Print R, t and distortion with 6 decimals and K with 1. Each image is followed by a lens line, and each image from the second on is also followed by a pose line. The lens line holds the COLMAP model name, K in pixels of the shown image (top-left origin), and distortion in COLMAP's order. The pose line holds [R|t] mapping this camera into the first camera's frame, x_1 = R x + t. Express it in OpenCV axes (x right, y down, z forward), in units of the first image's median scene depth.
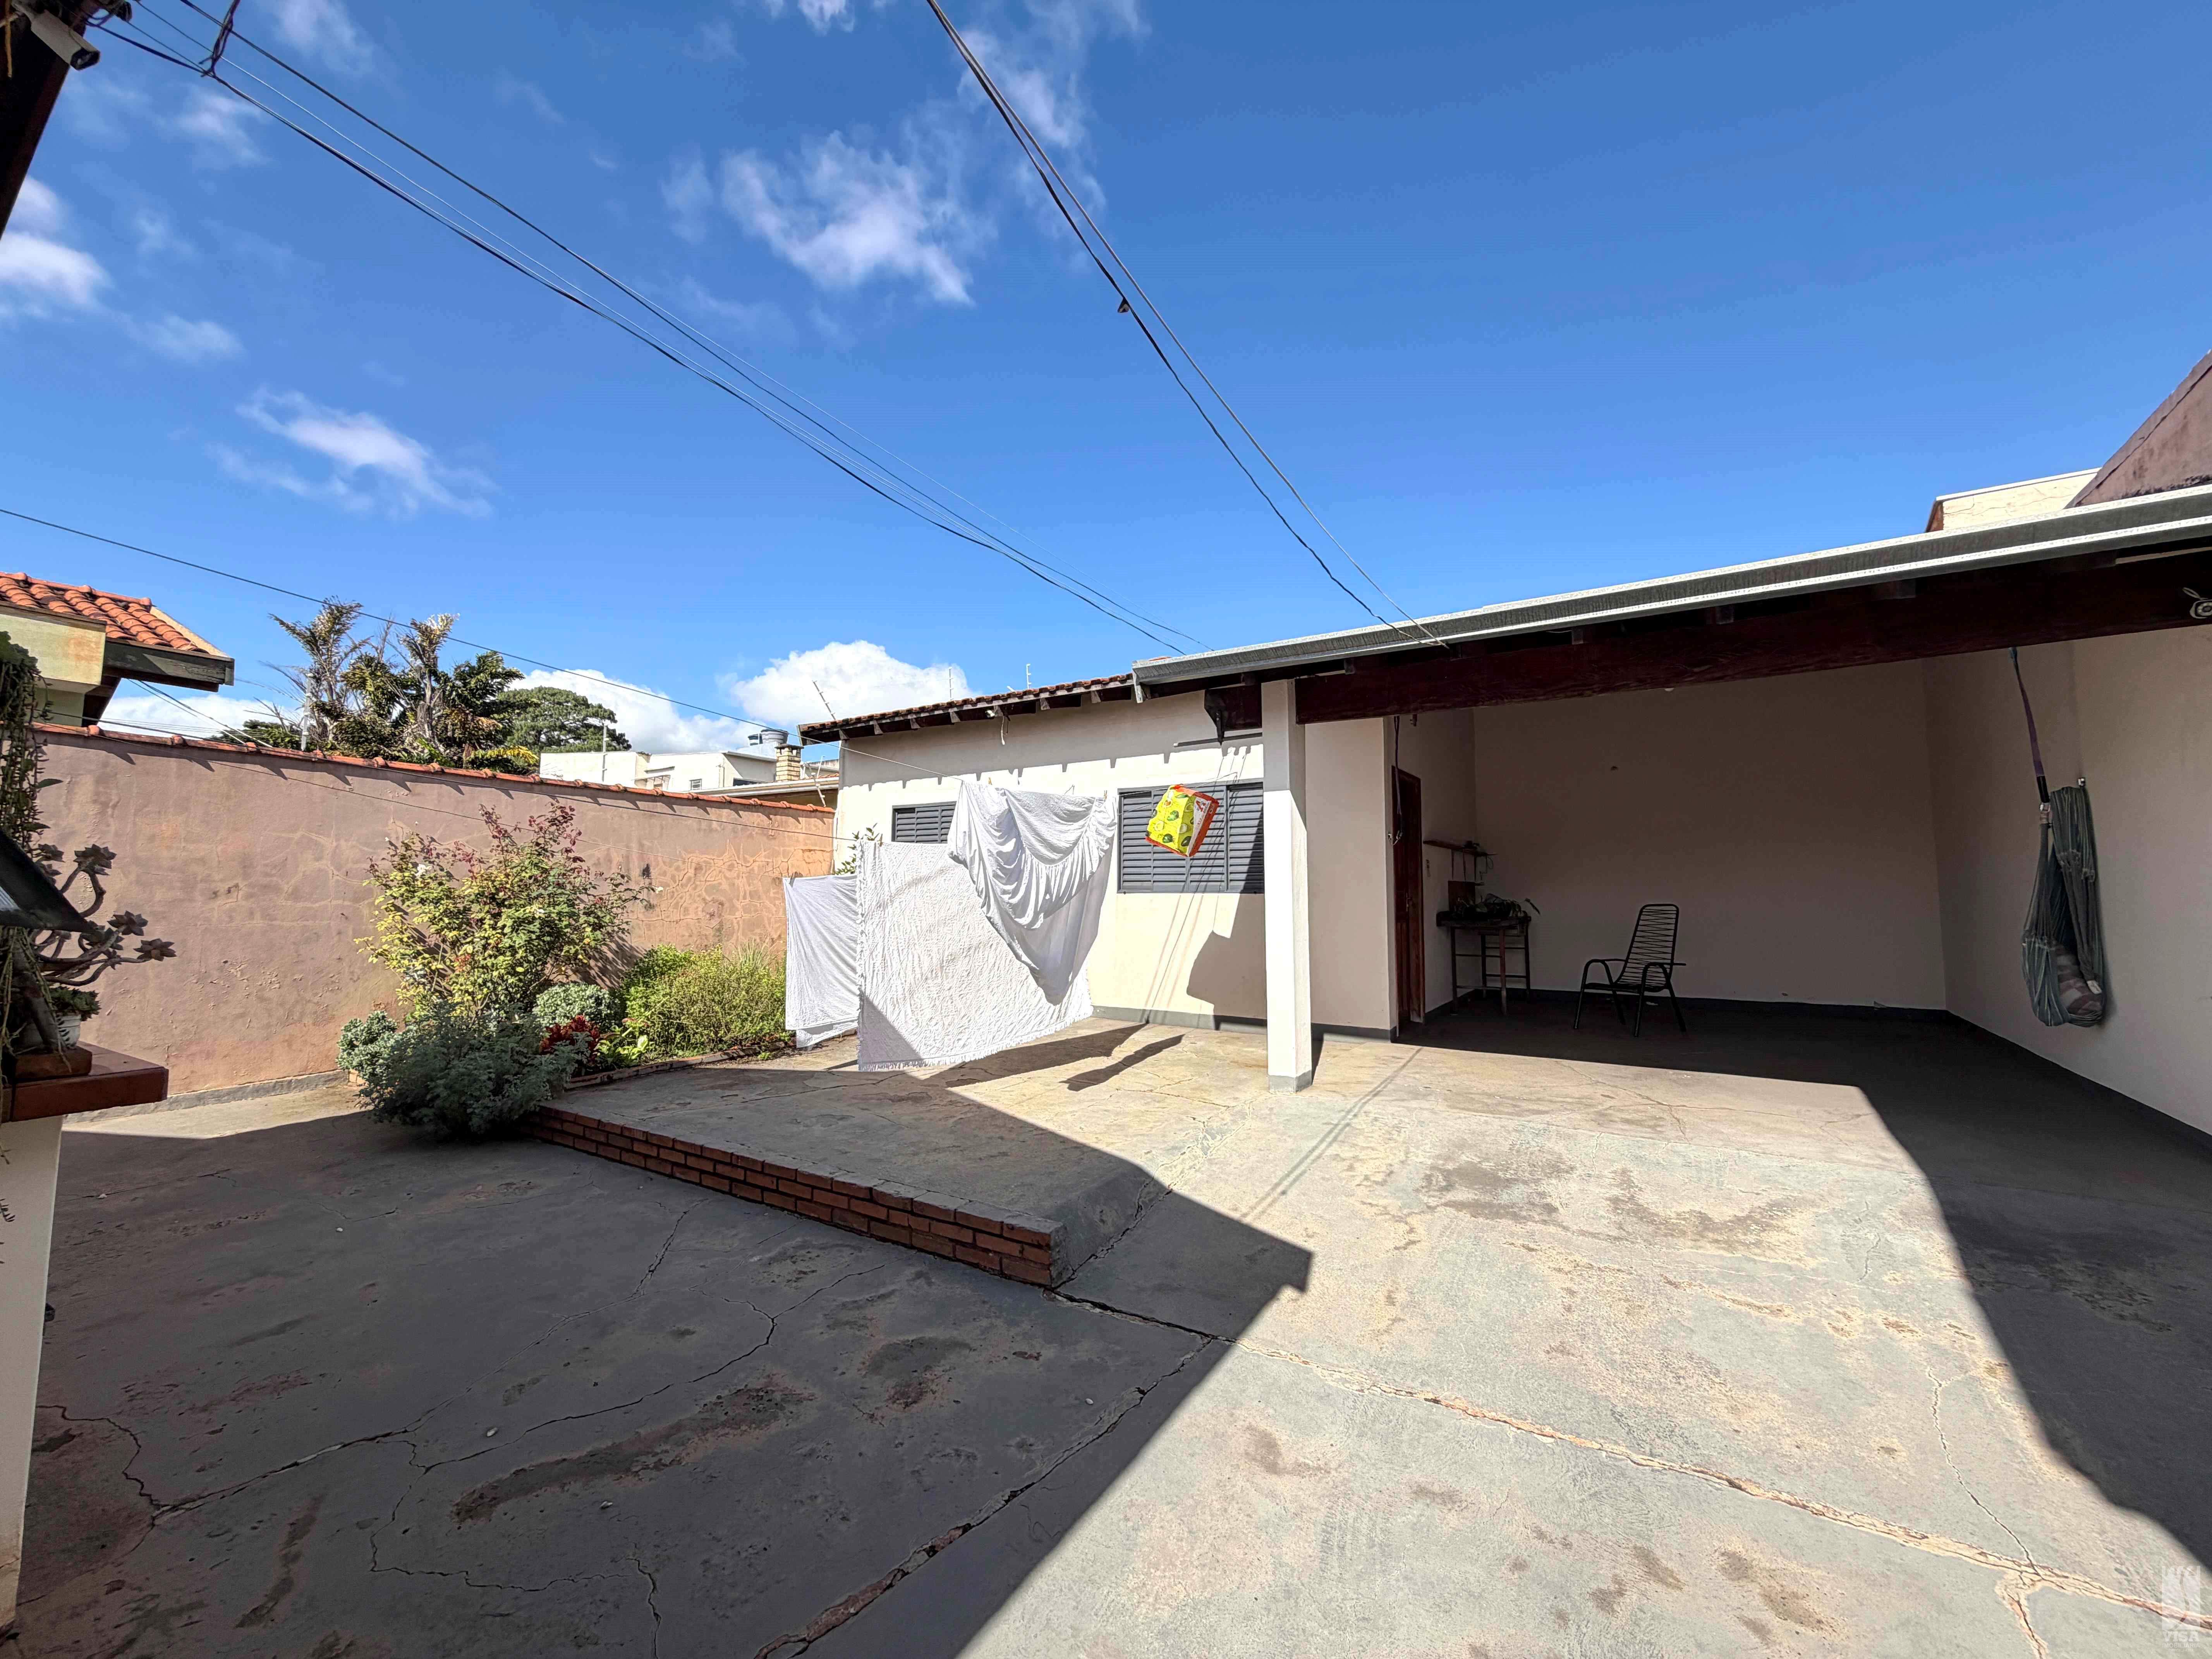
lens RADIAL K [[881.0, 0, 1104.6], [0, 881.0, 827.7], [0, 0, 1]] dist [-0.000801, 0.000116]
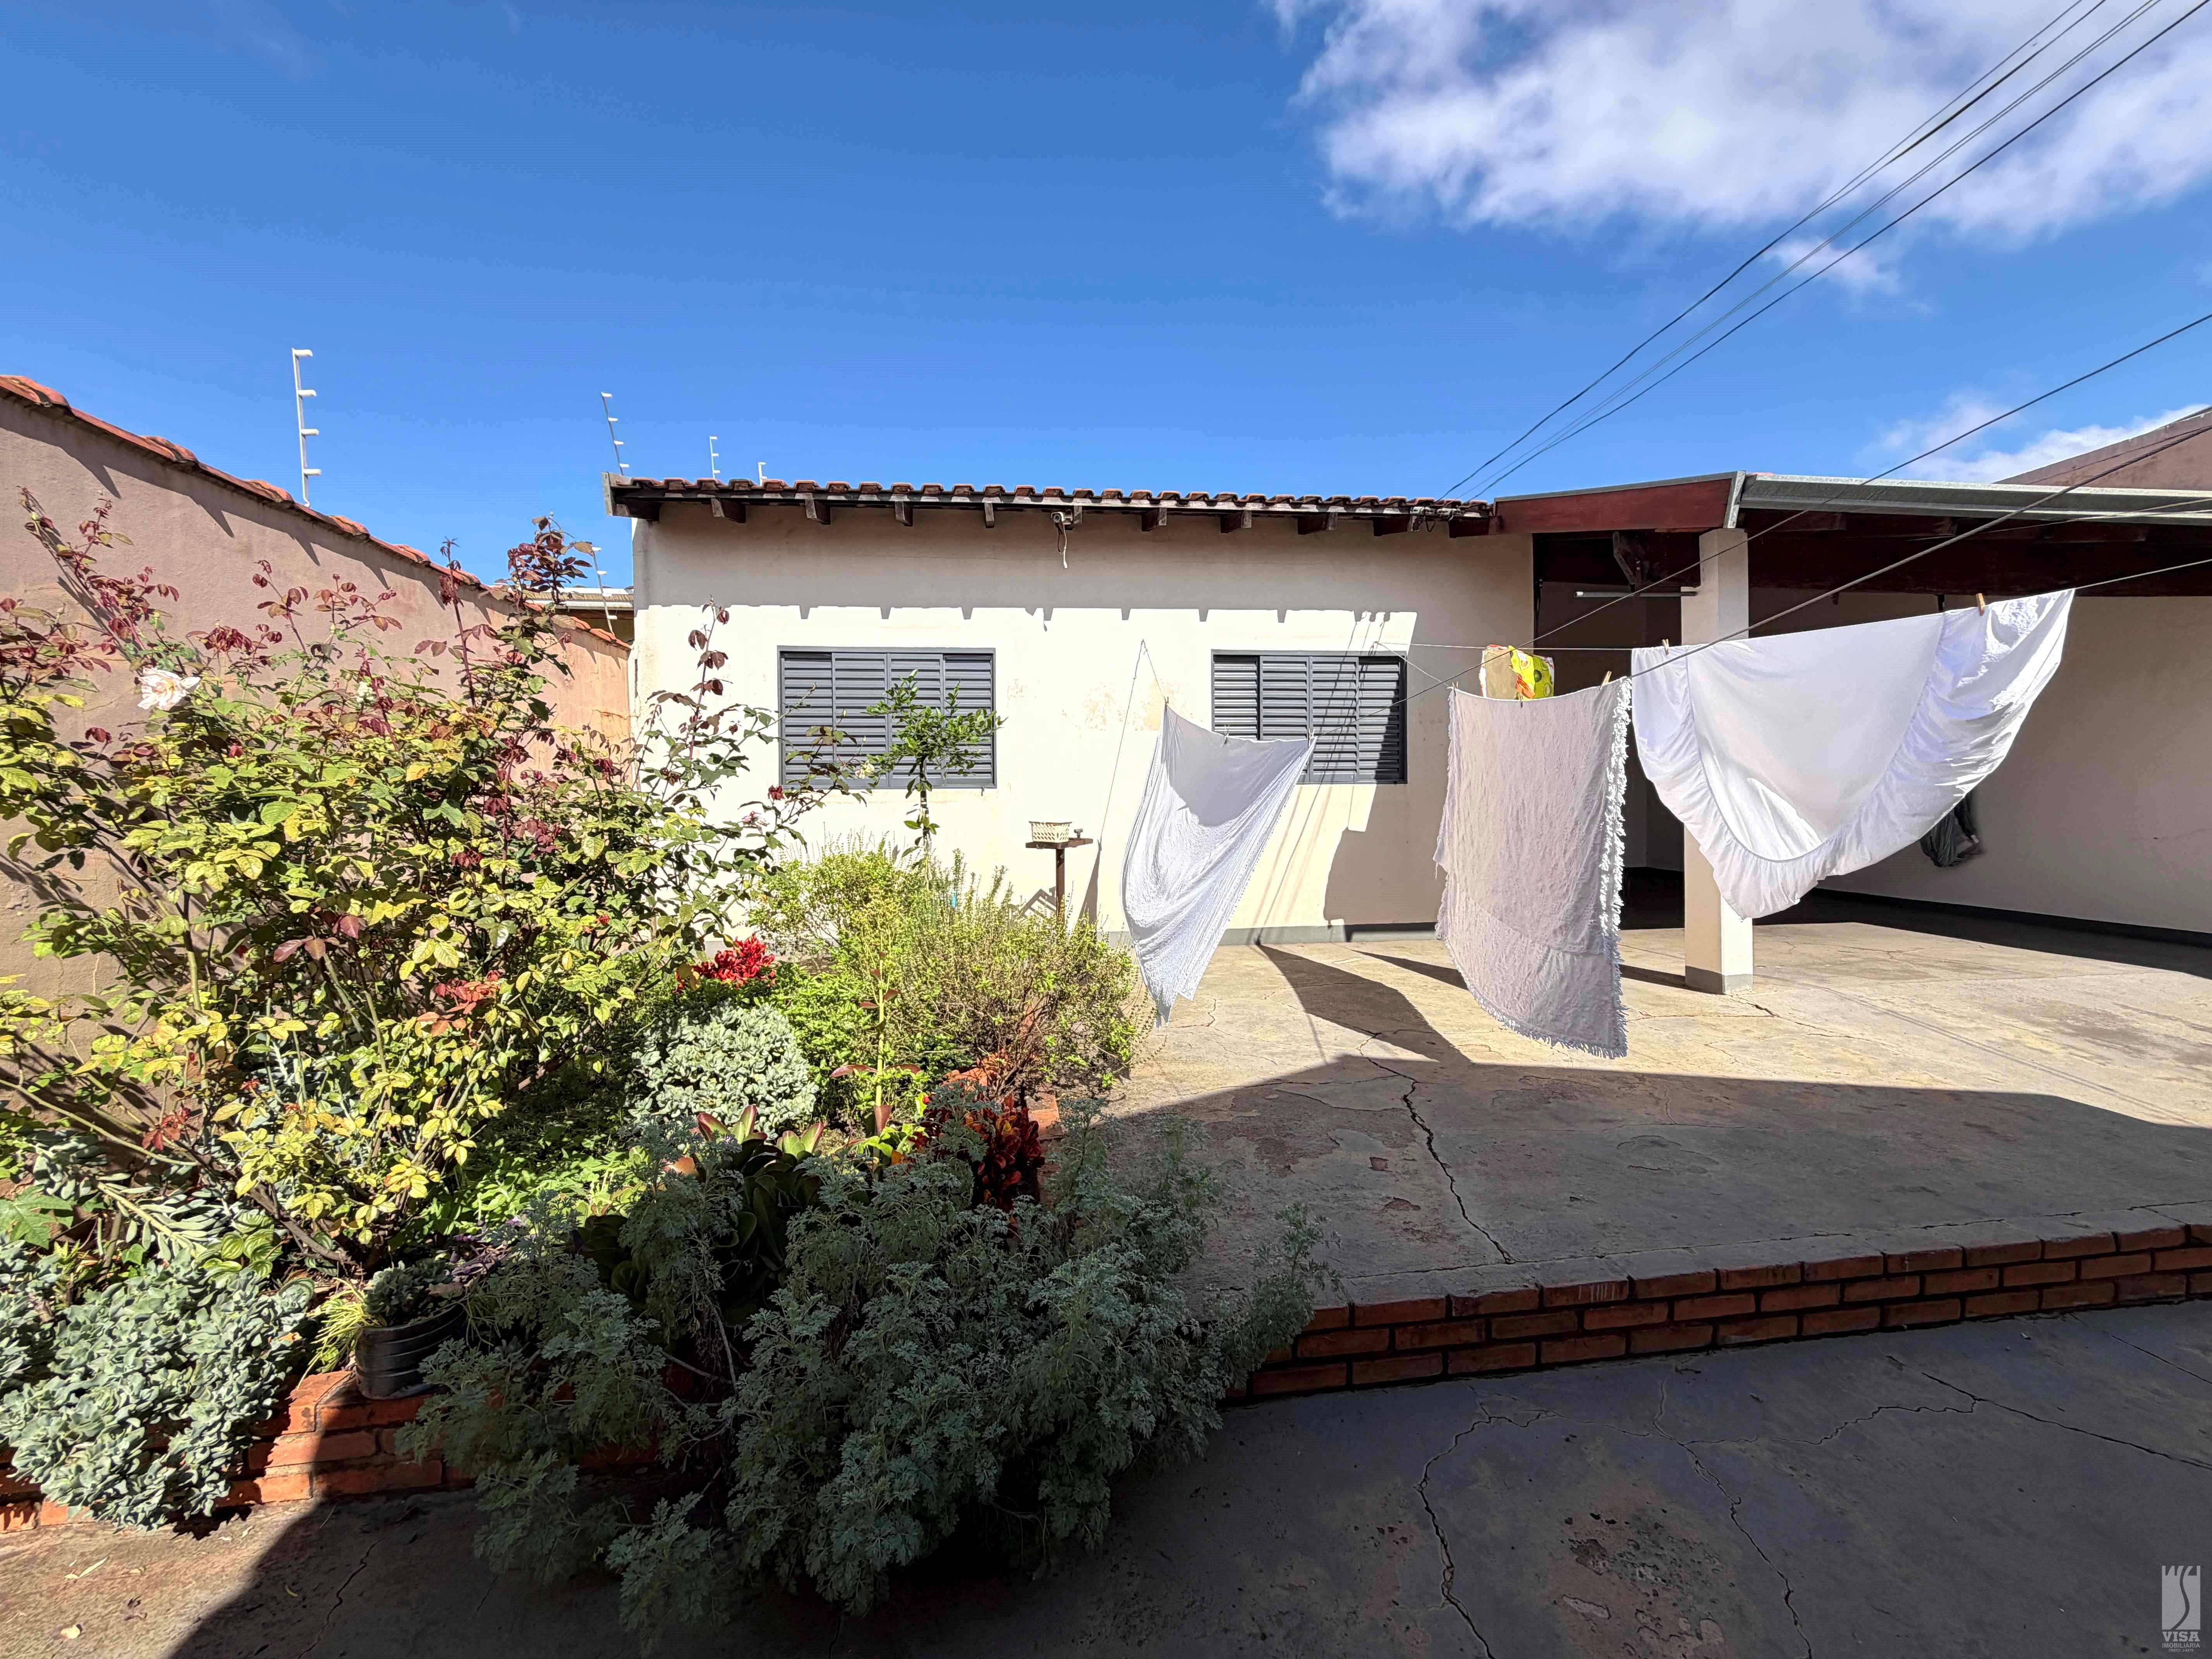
lens RADIAL K [[882.2, 0, 1103.6], [0, 882.2, 841.9], [0, 0, 1]] dist [-0.000097, -0.000064]
pose [[0.761615, -0.048372, 0.646221, -1.164152], [-0.035097, 0.992668, 0.115668, 0.074919], [-0.647078, -0.110775, 0.754333, 0.964333]]
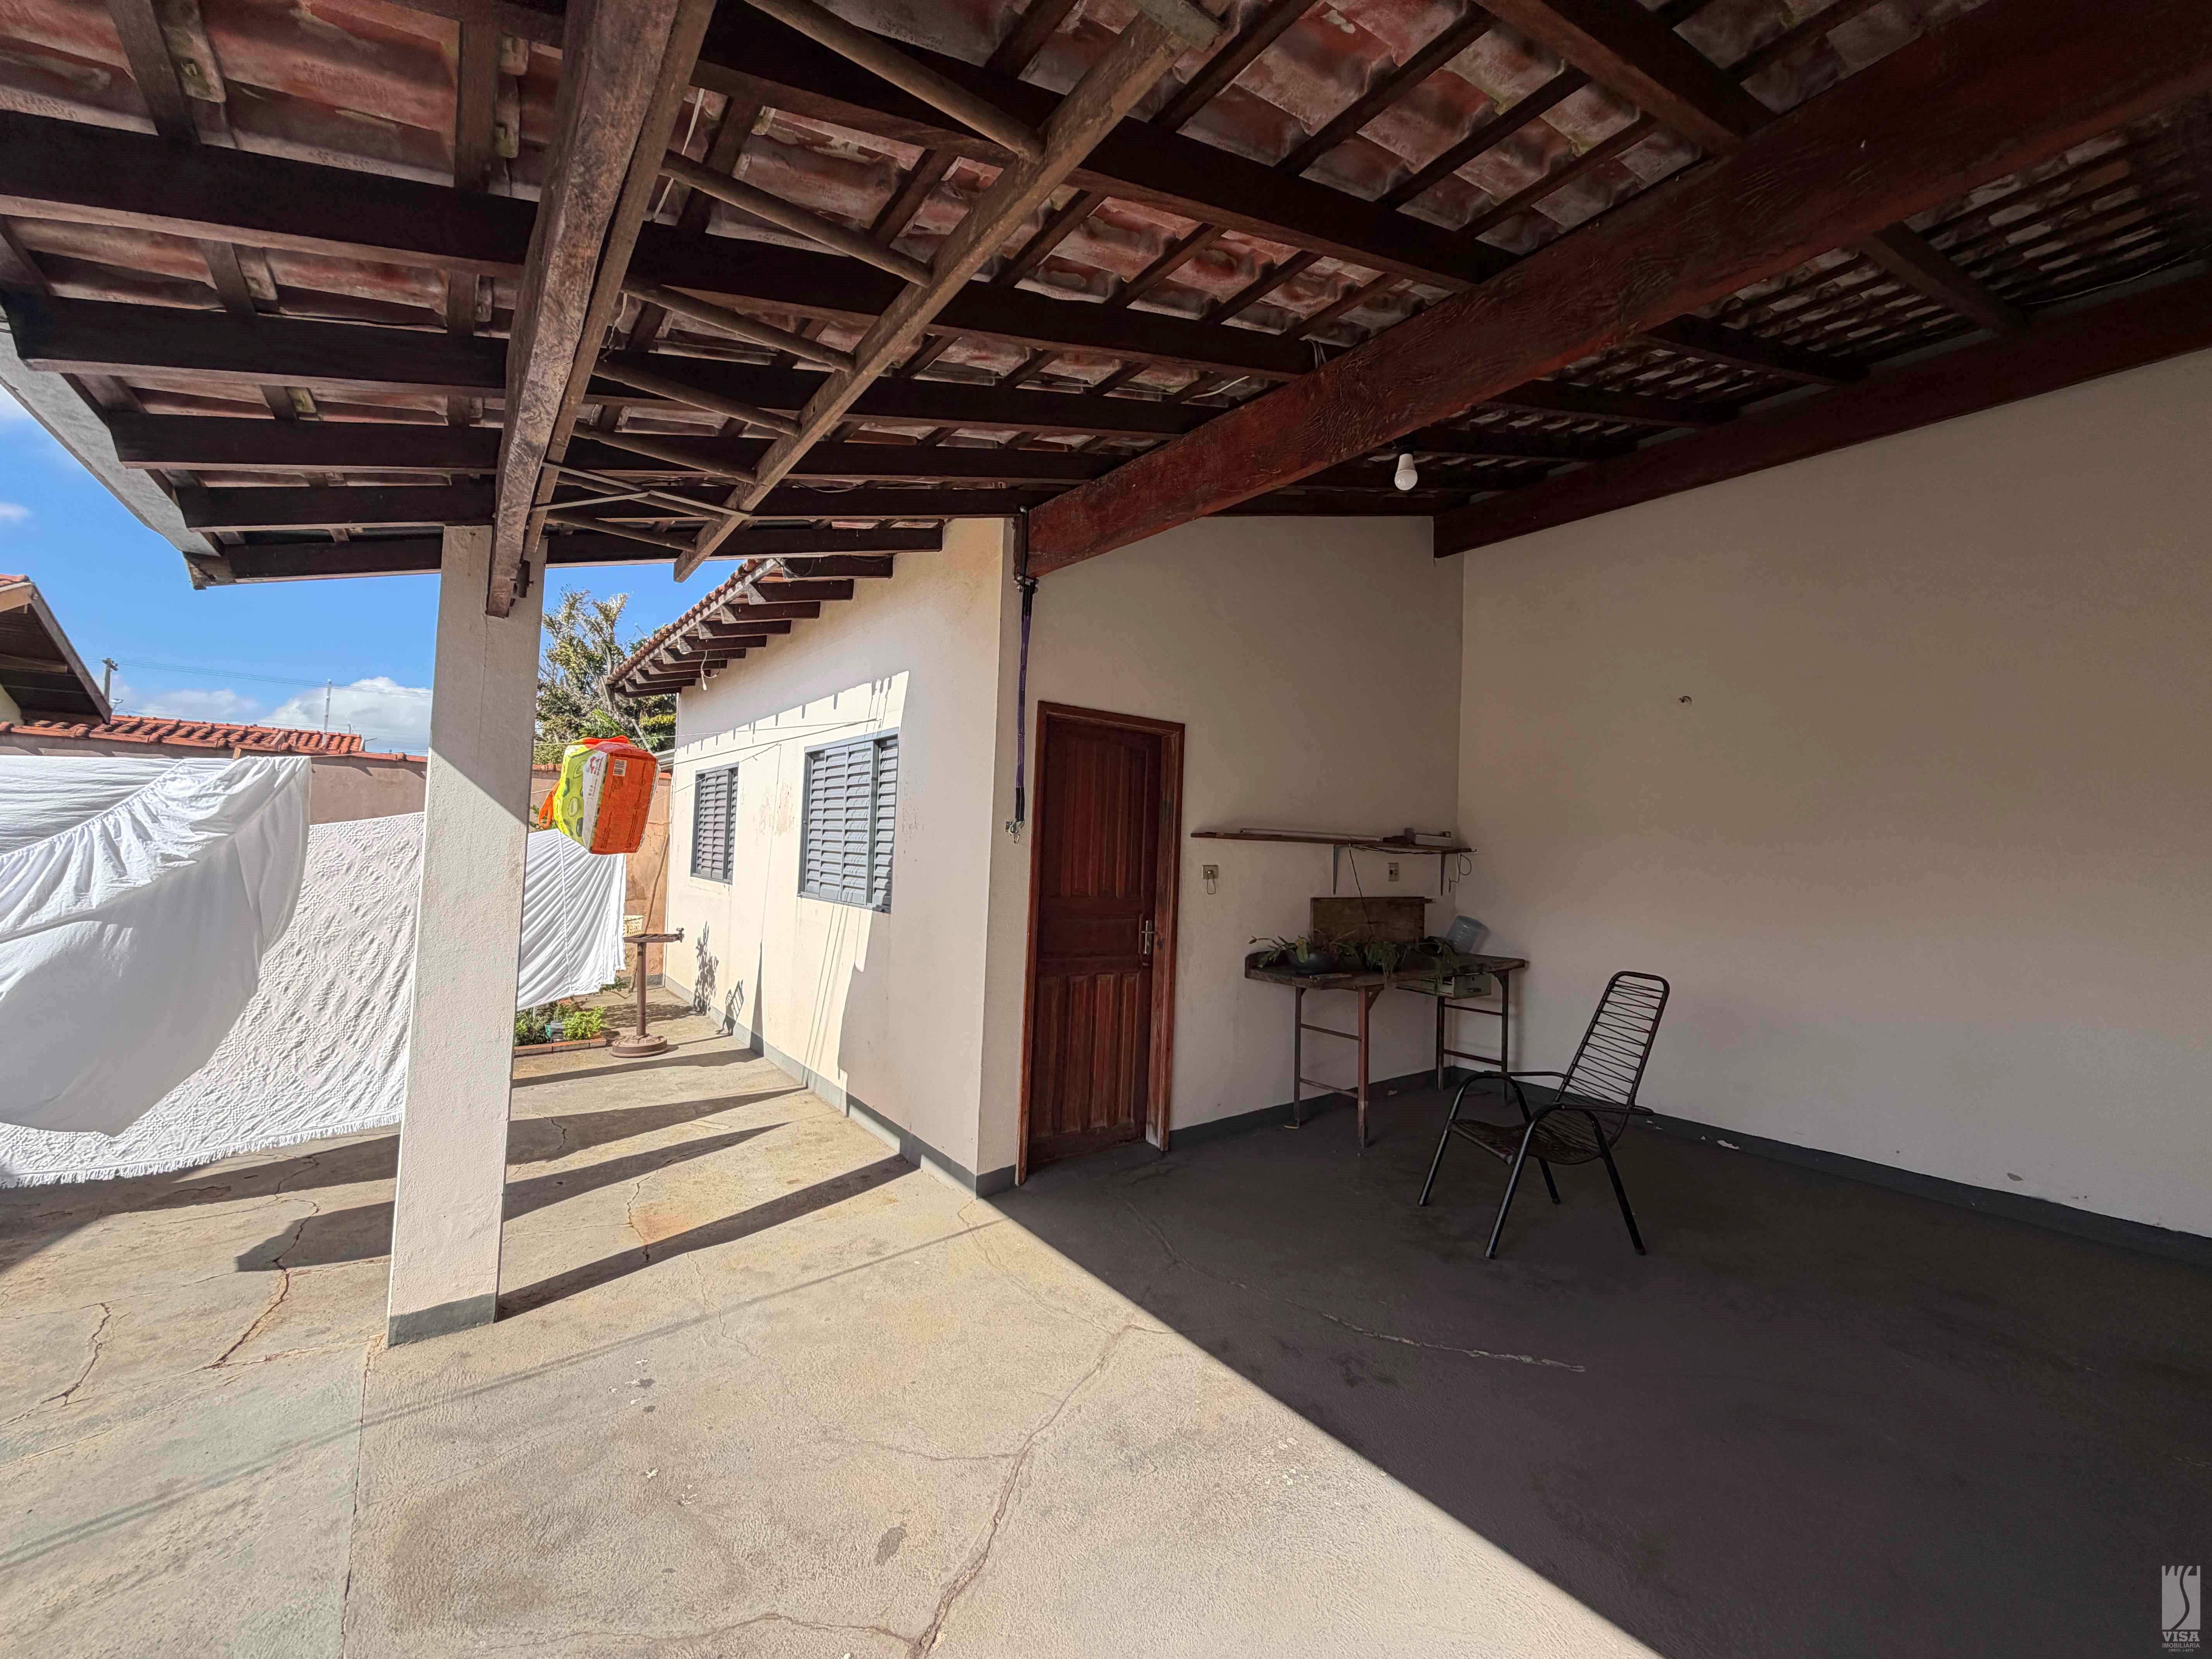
lens RADIAL K [[881.0, 0, 1104.6], [0, 881.0, 827.7], [0, 0, 1]] dist [-0.000801, 0.000116]
pose [[0.939230, 0.021463, -0.342617, 1.003890], [-0.006331, 0.998957, 0.045221, -0.029198], [0.343230, -0.040304, 0.938386, 0.864448]]
